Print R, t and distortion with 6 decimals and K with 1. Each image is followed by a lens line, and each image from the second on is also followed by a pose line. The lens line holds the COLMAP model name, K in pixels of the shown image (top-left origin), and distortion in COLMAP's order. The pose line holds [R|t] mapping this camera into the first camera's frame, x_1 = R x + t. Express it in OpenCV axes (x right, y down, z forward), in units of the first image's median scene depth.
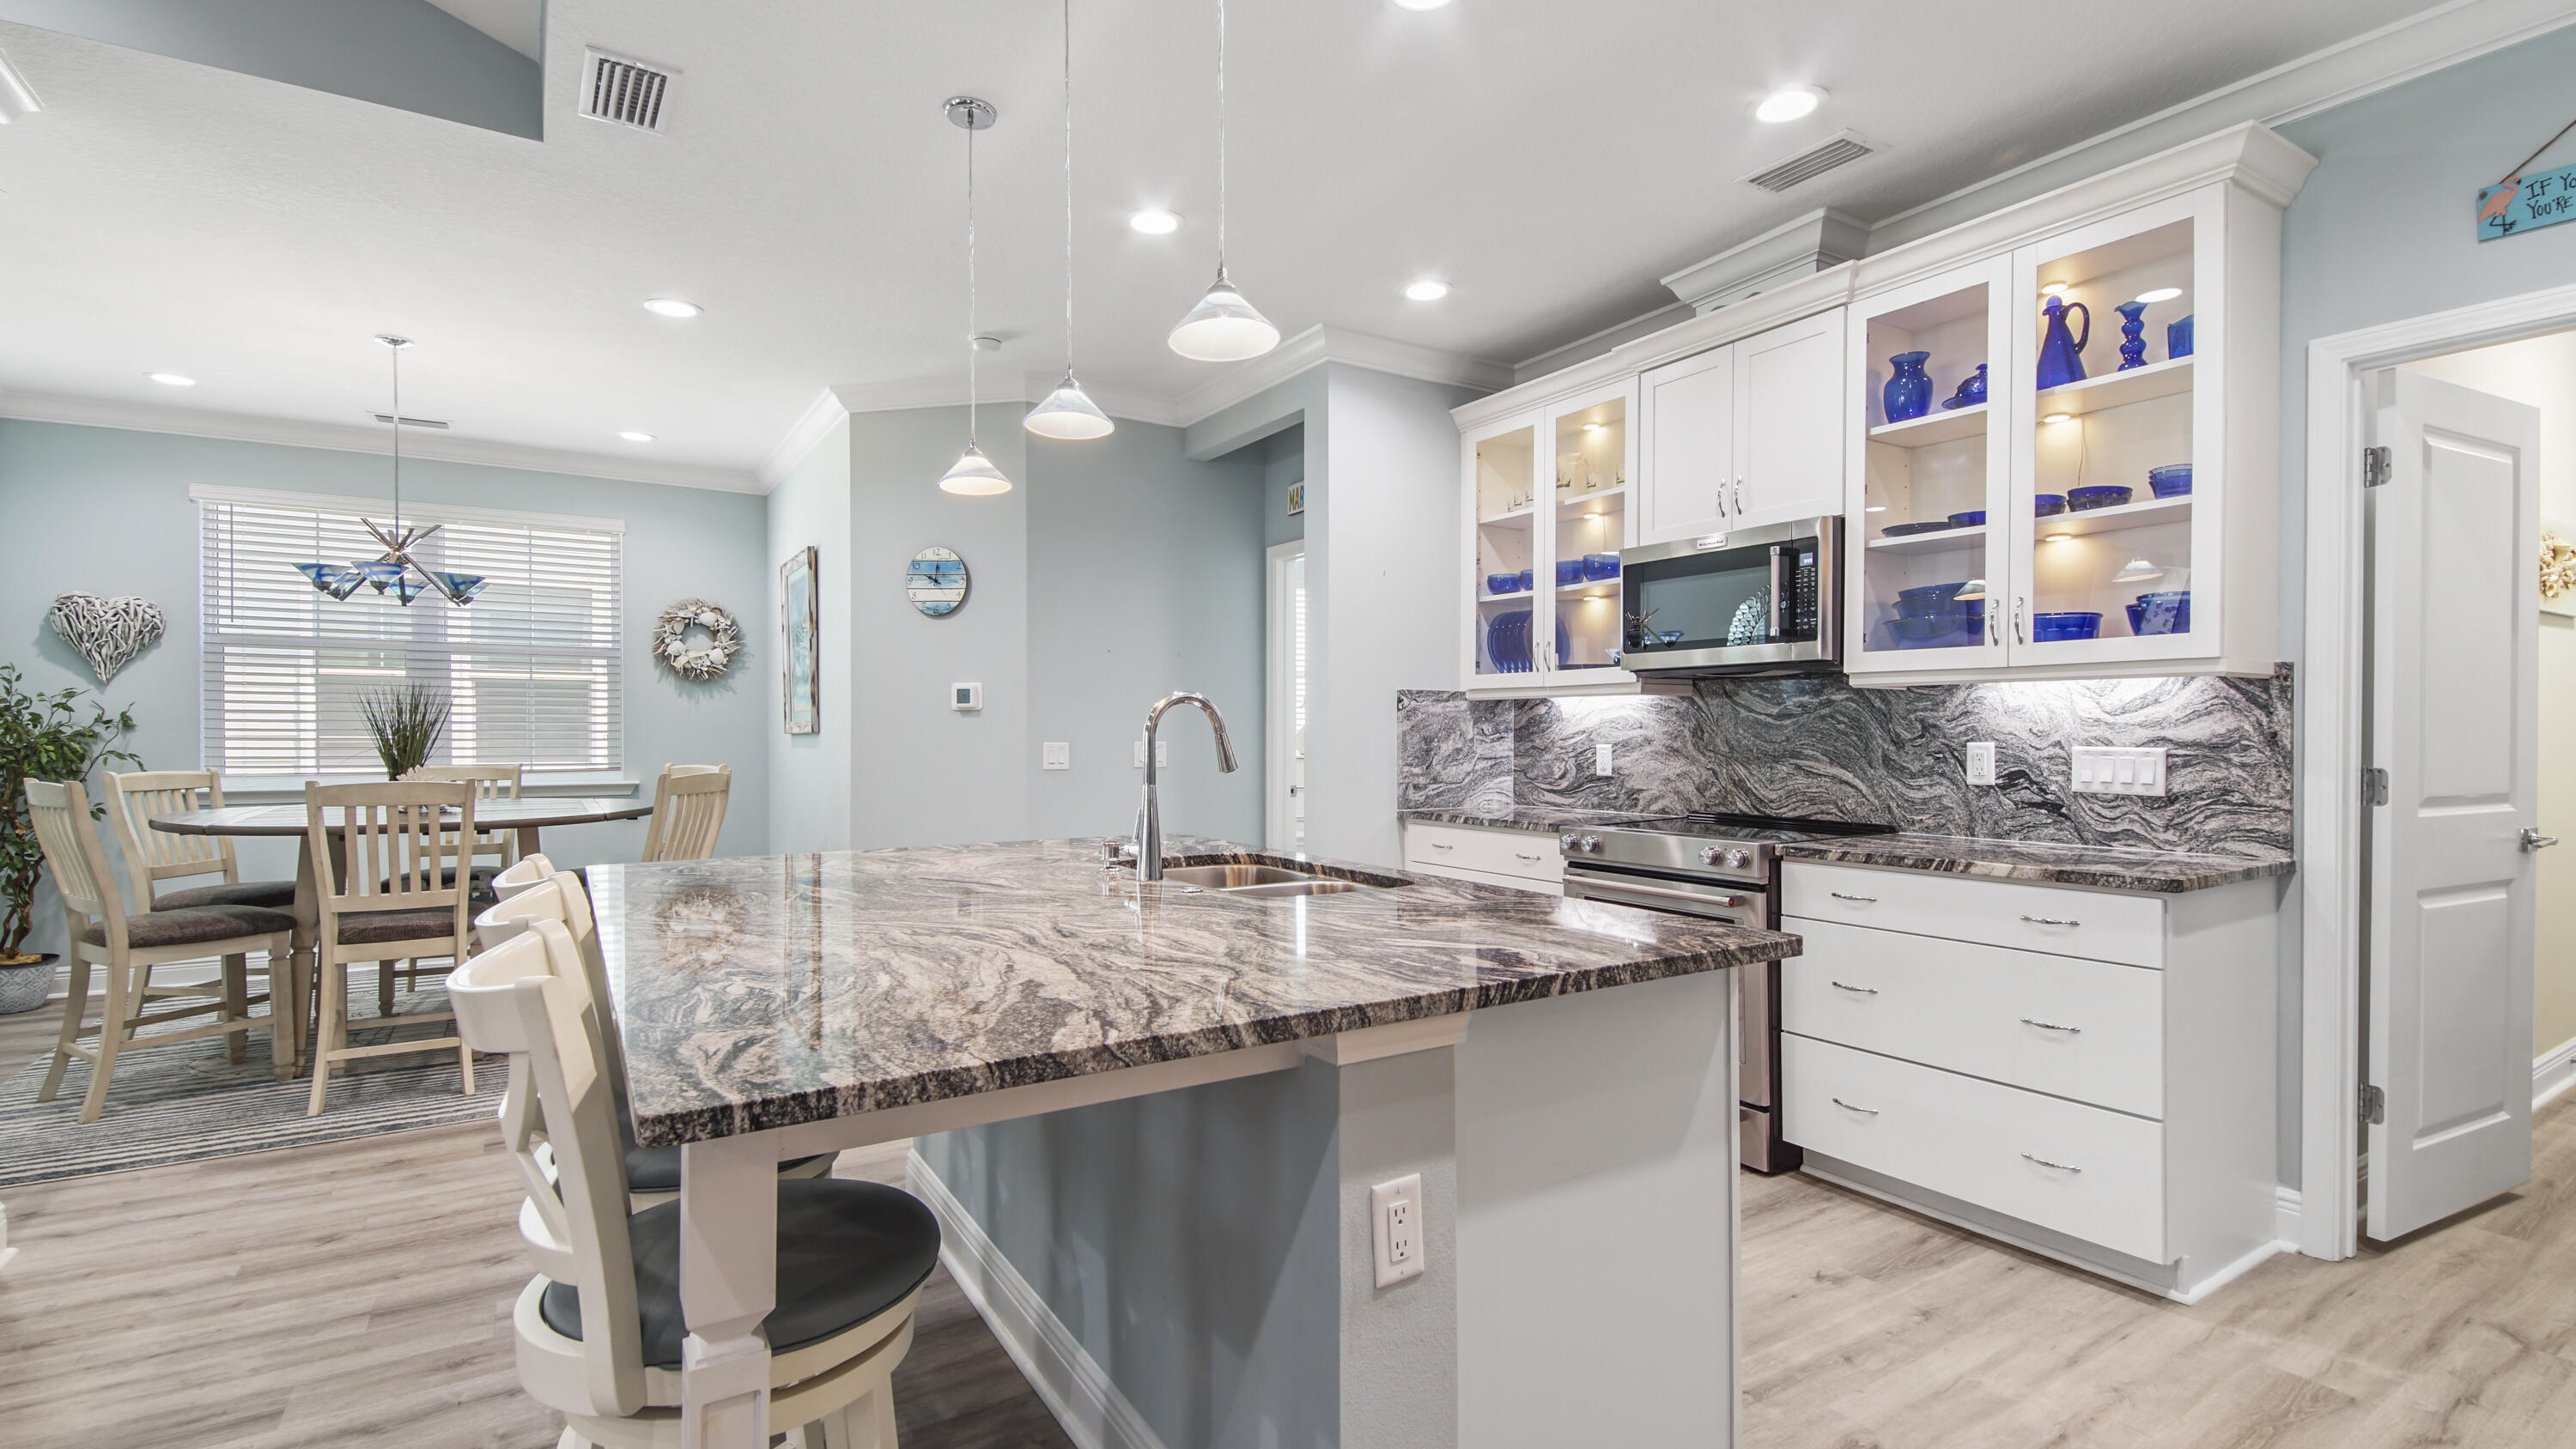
lens RADIAL K [[1208.1, 0, 1300.6], [0, 1208.1, 742.0], [0, 0, 1]] dist [0.034577, -0.027946]
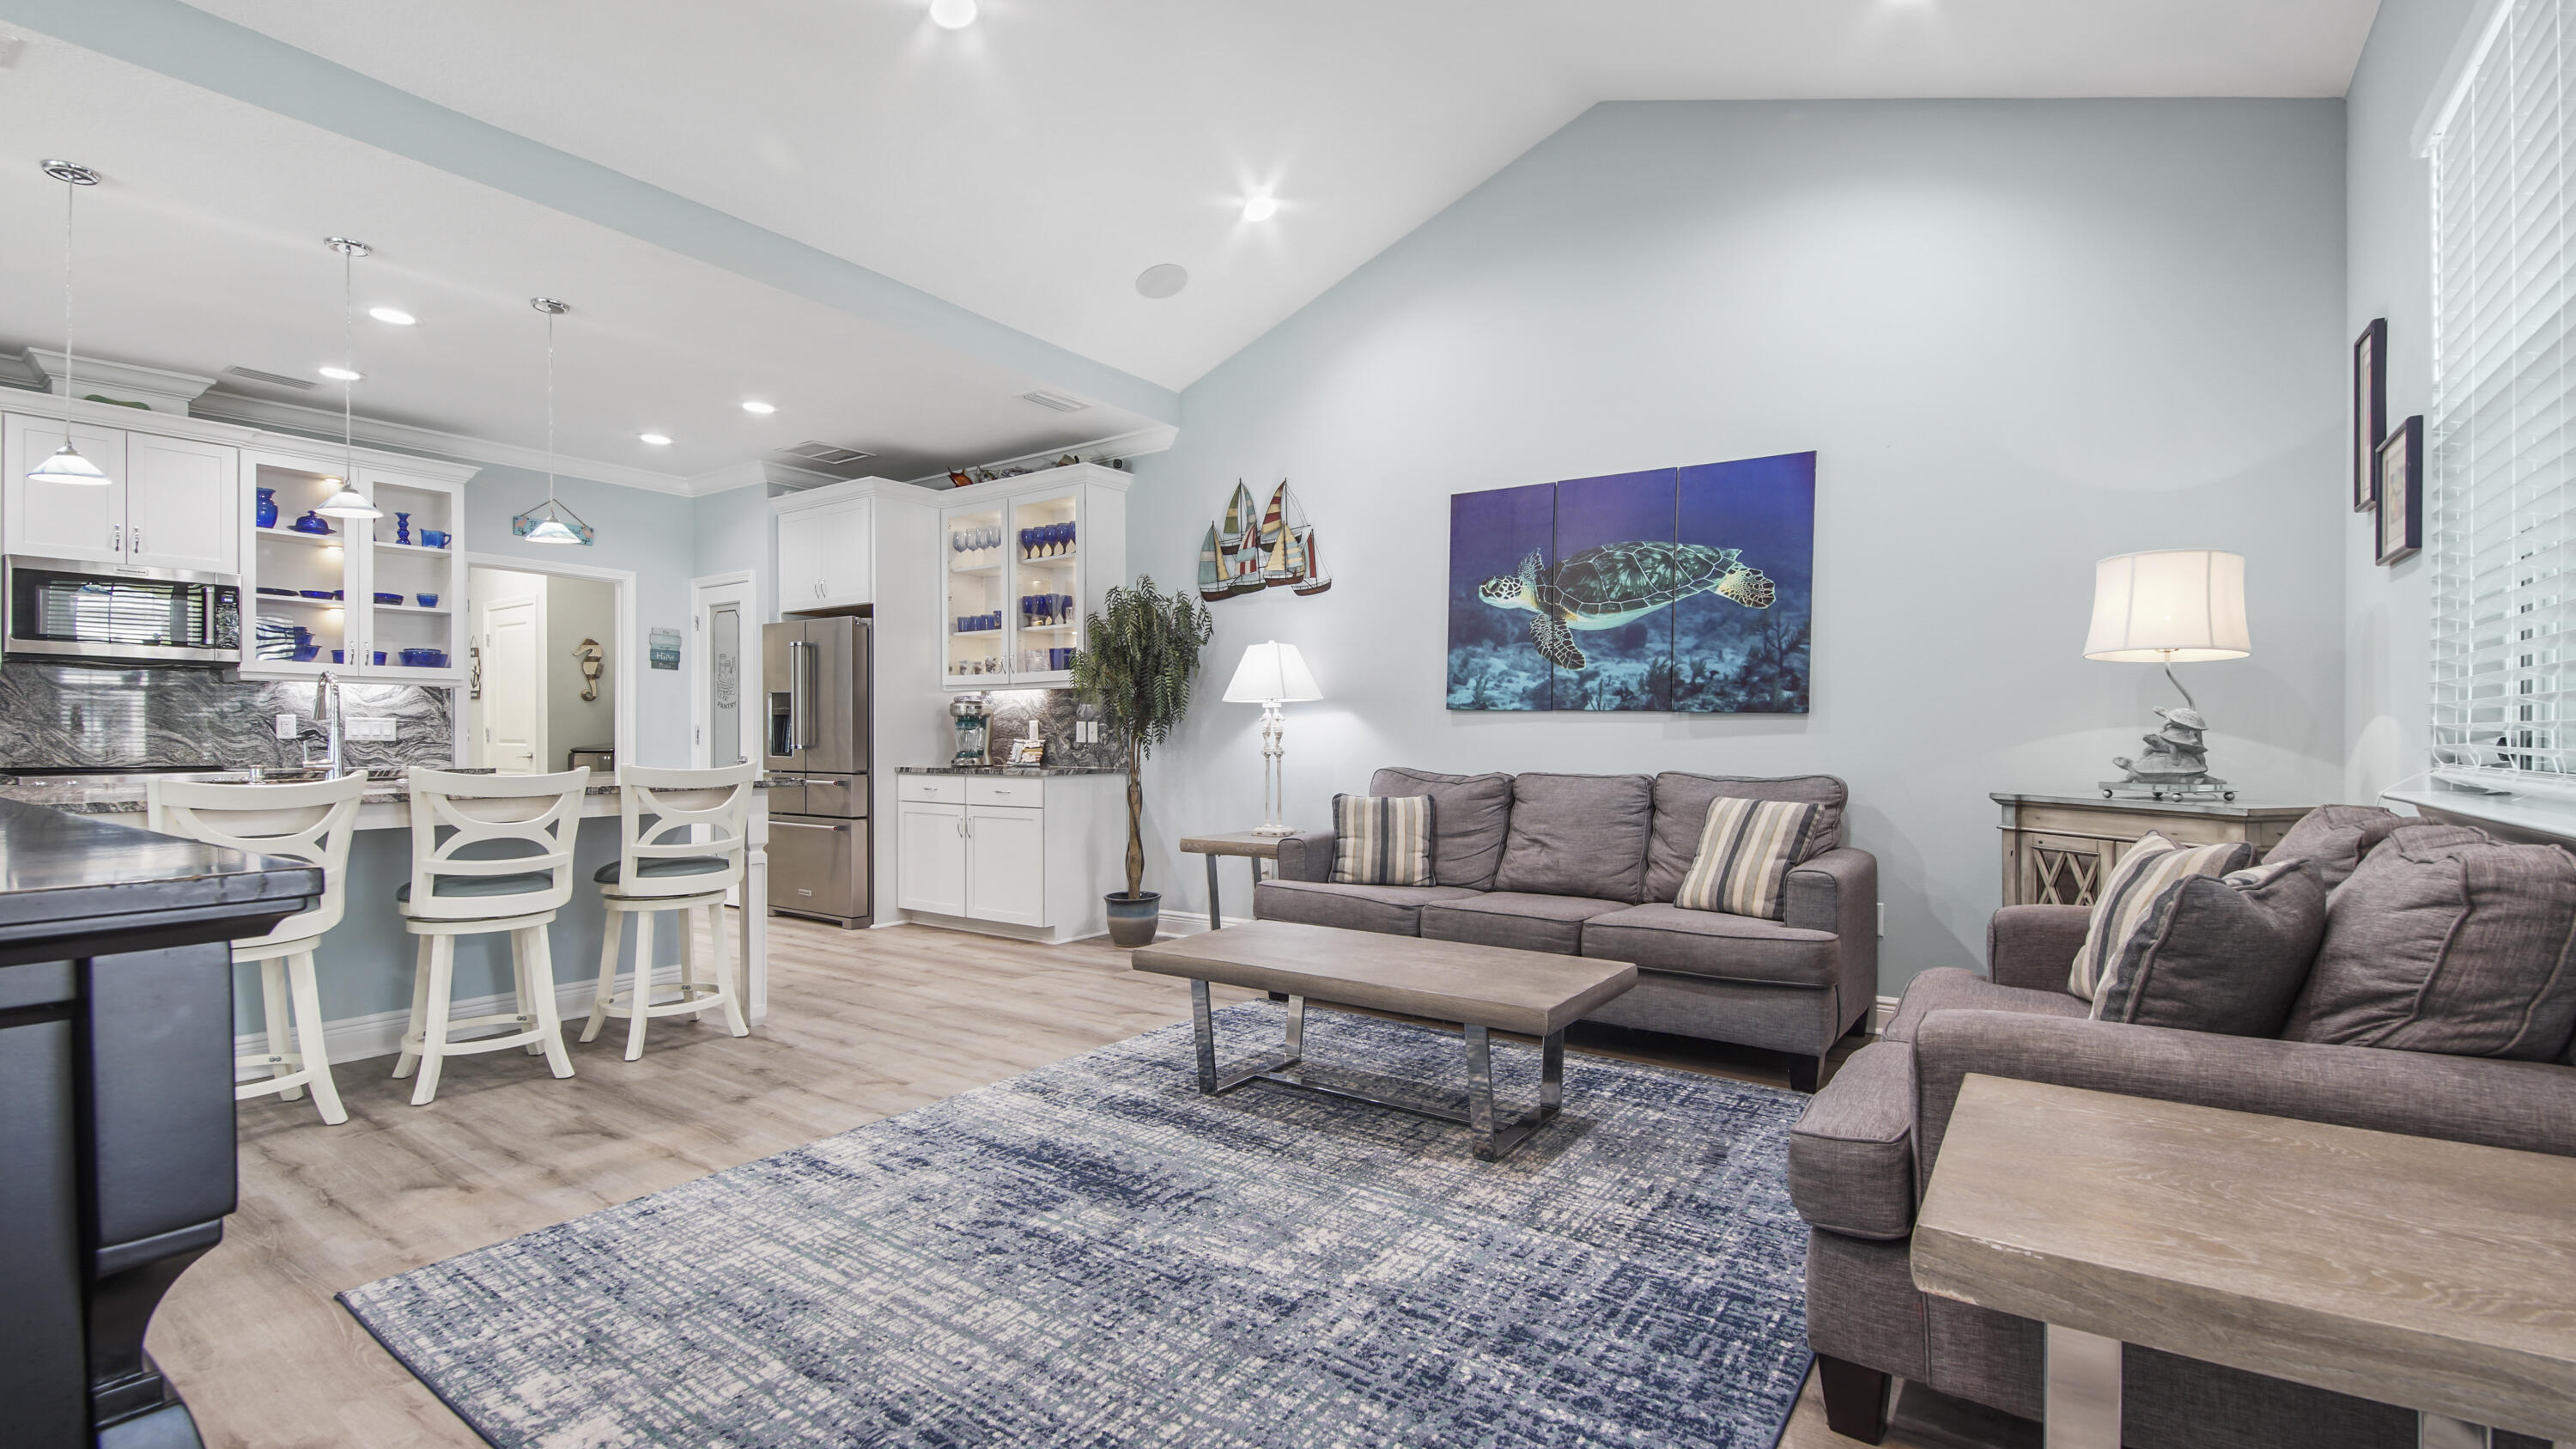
lens RADIAL K [[1115.4, 0, 1274.5], [0, 1115.4, 753.0], [0, 0, 1]] dist [0.028319, -0.018278]
pose [[-0.383108, -0.010053, 0.923649, -1.523219], [0.009167, 0.999850, 0.014685, 0.045274], [-0.923658, 0.014093, -0.382958, 0.290894]]
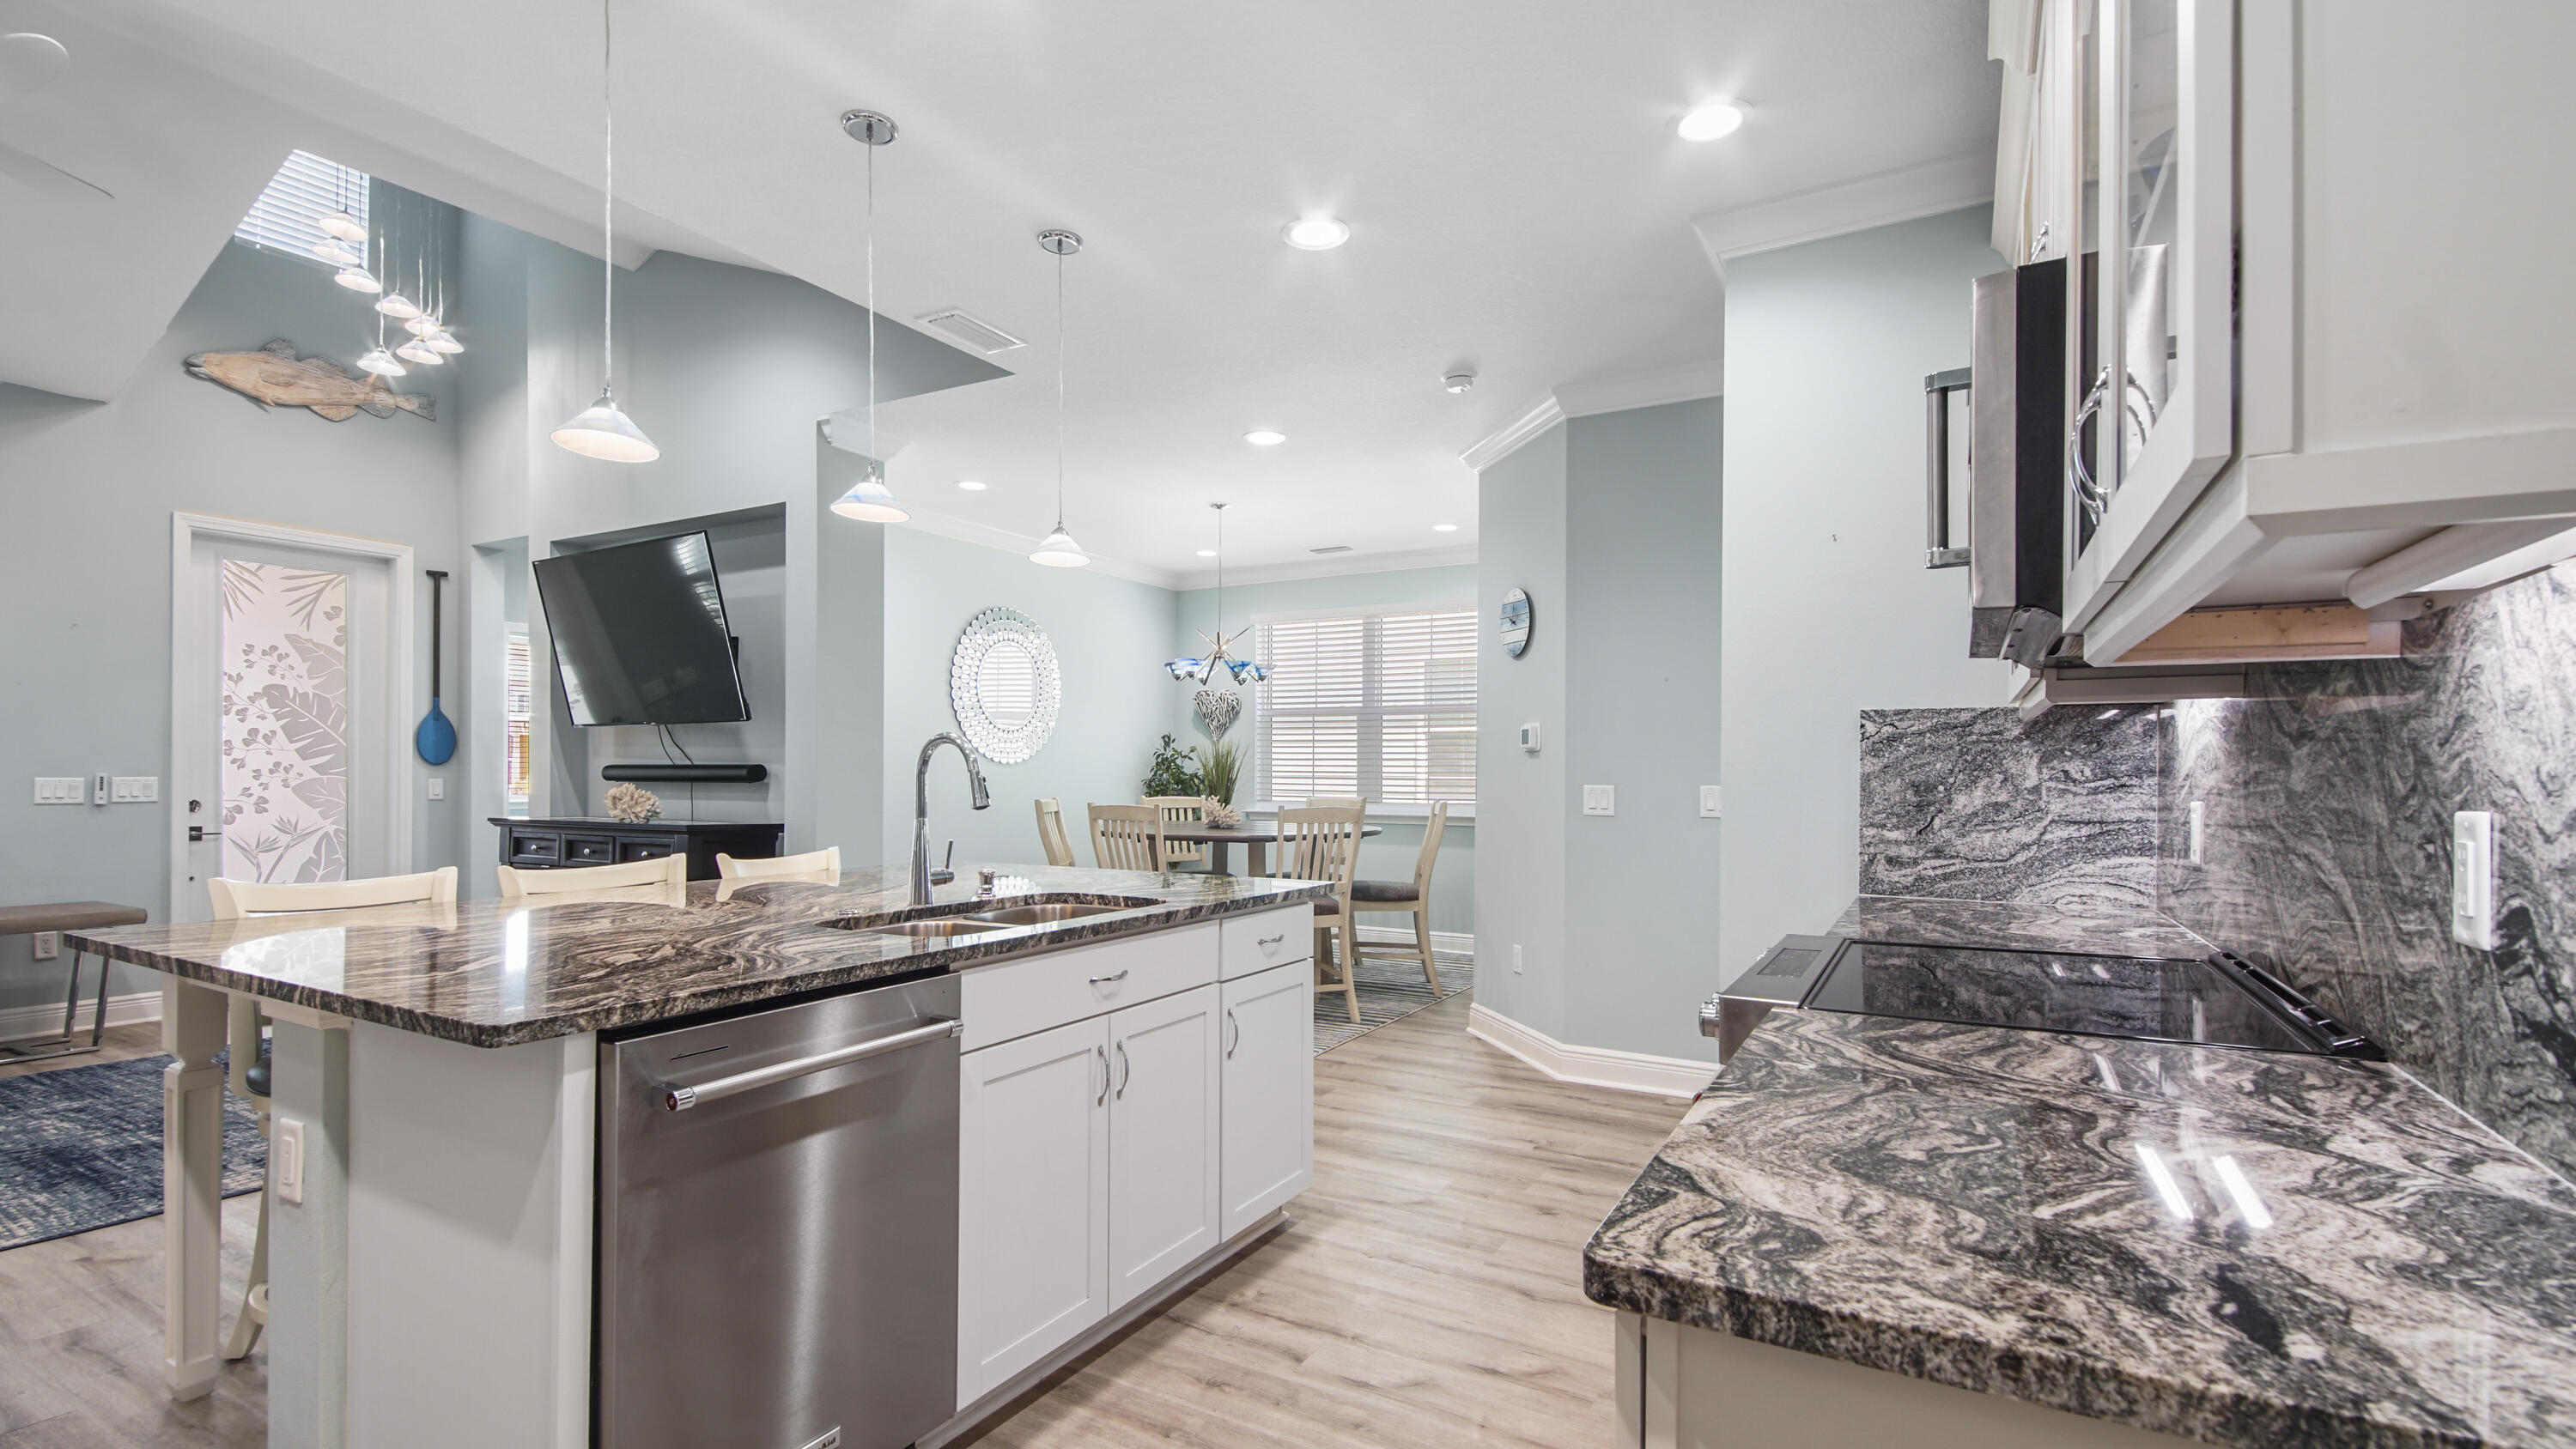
lens RADIAL K [[1150.1, 0, 1218.5], [0, 1150.1, 769.1], [0, 0, 1]] dist [0.037616, -0.028972]
pose [[0.427681, -0.001196, -0.903929, 0.685245], [-0.010567, 0.999924, -0.006323, -0.005245], [0.903868, 0.012256, 0.427636, 0.576342]]
